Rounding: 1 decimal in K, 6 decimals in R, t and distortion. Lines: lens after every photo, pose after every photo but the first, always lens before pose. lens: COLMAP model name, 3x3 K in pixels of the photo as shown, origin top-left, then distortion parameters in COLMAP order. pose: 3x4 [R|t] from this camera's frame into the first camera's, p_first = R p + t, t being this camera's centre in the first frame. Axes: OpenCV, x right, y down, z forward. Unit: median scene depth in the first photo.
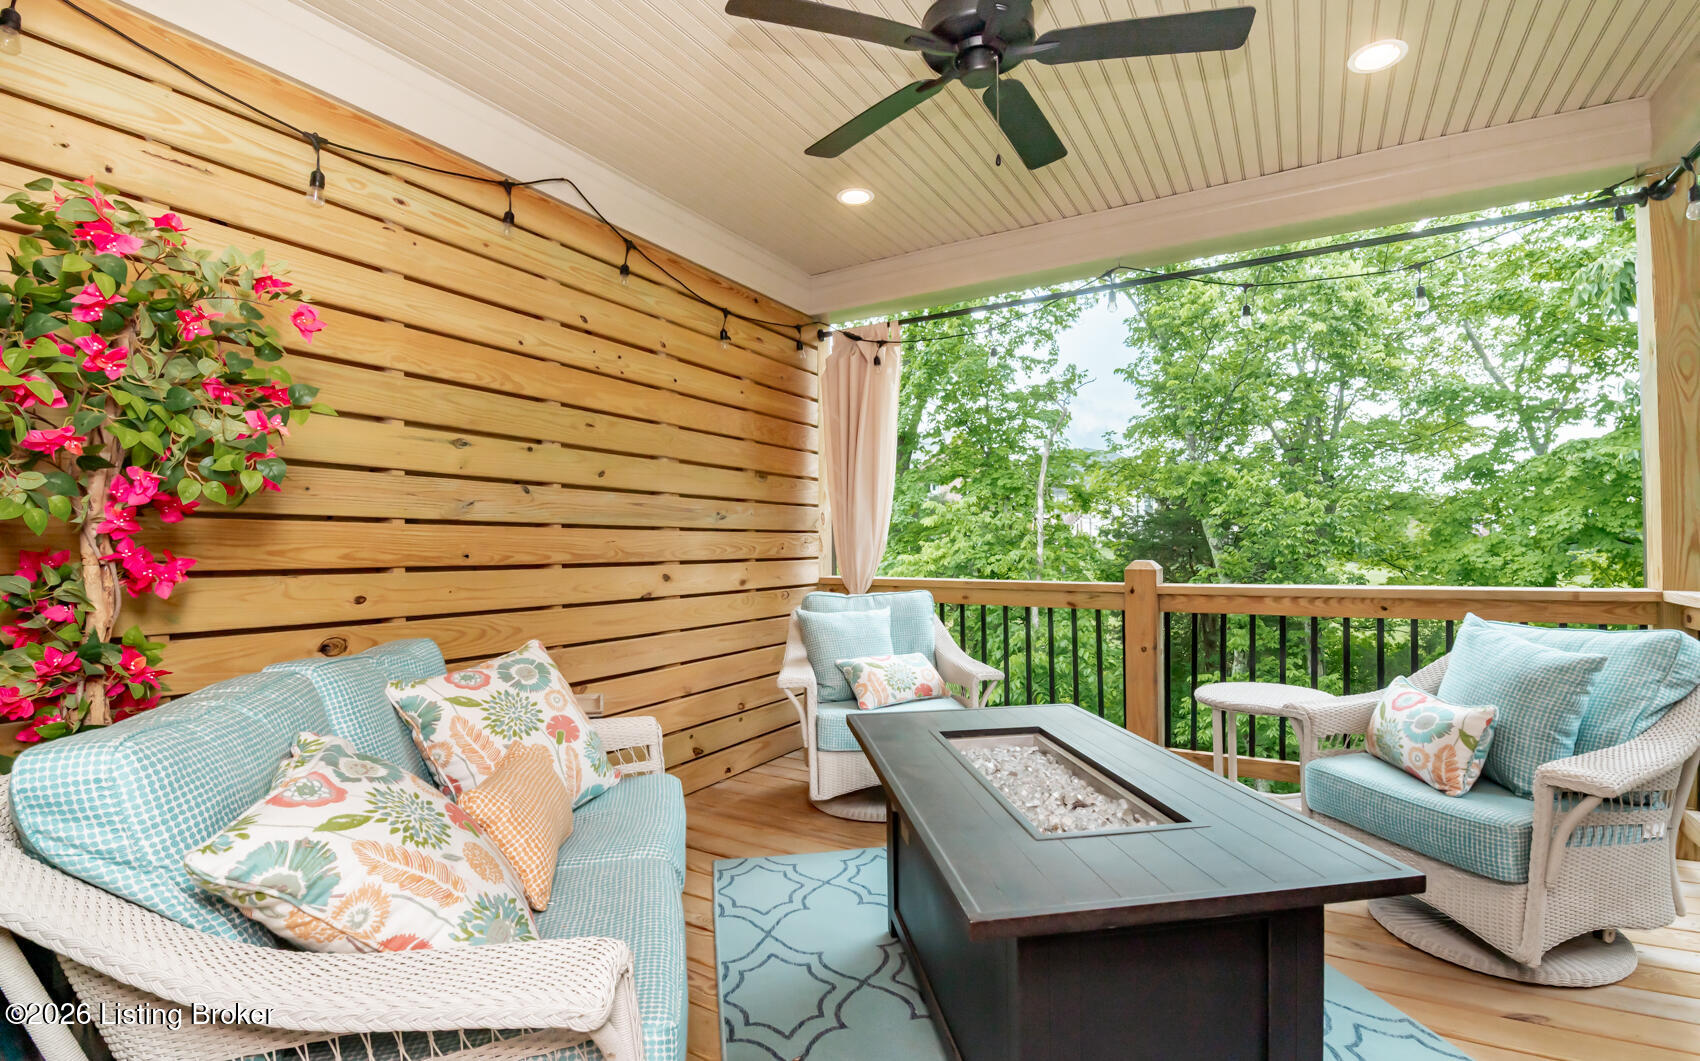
lens RADIAL K [[769.2, 0, 847.6], [0, 769.2, 538.6], [0, 0, 1]] dist [-0.011915, -0.002943]
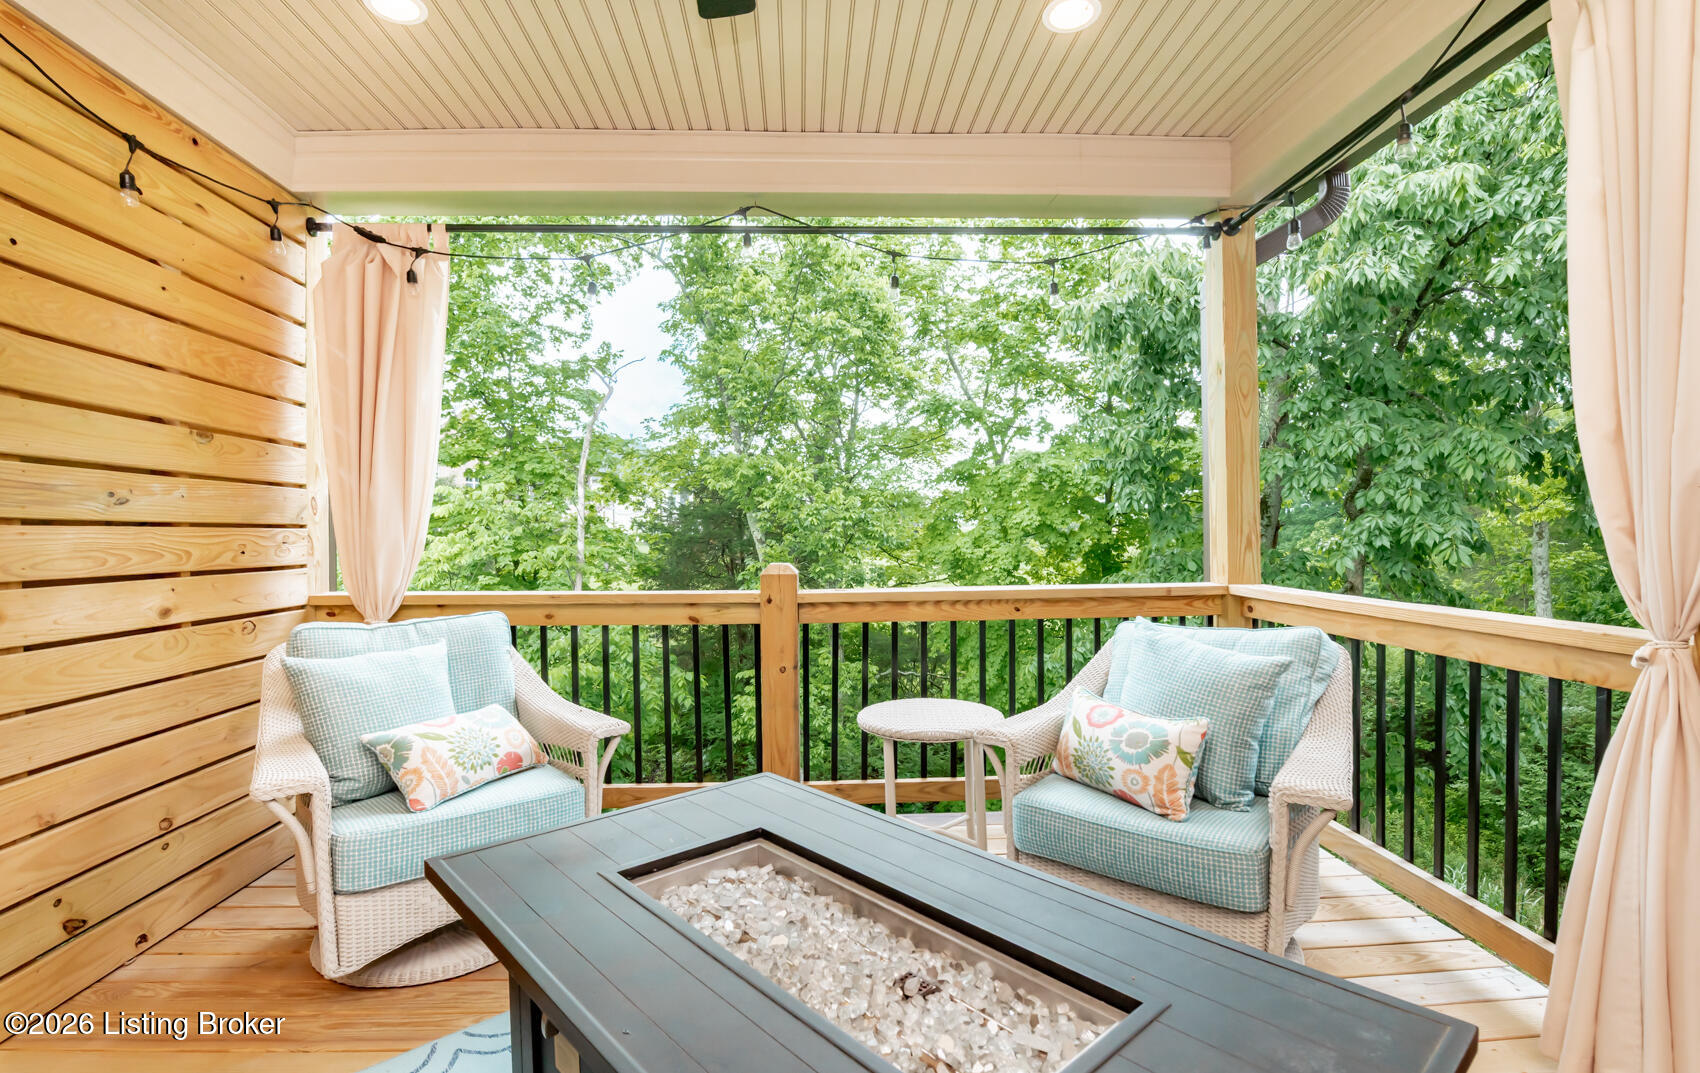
lens RADIAL K [[814.3, 0, 847.3], [0, 814.3, 539.5], [0, 0, 1]] dist [-0.020192, -0.004857]
pose [[0.832774, -0.003677, 0.553601, -0.035689], [-0.002099, 0.999950, 0.009799, -0.005084], [-0.553610, -0.009323, 0.832724, 0.179178]]
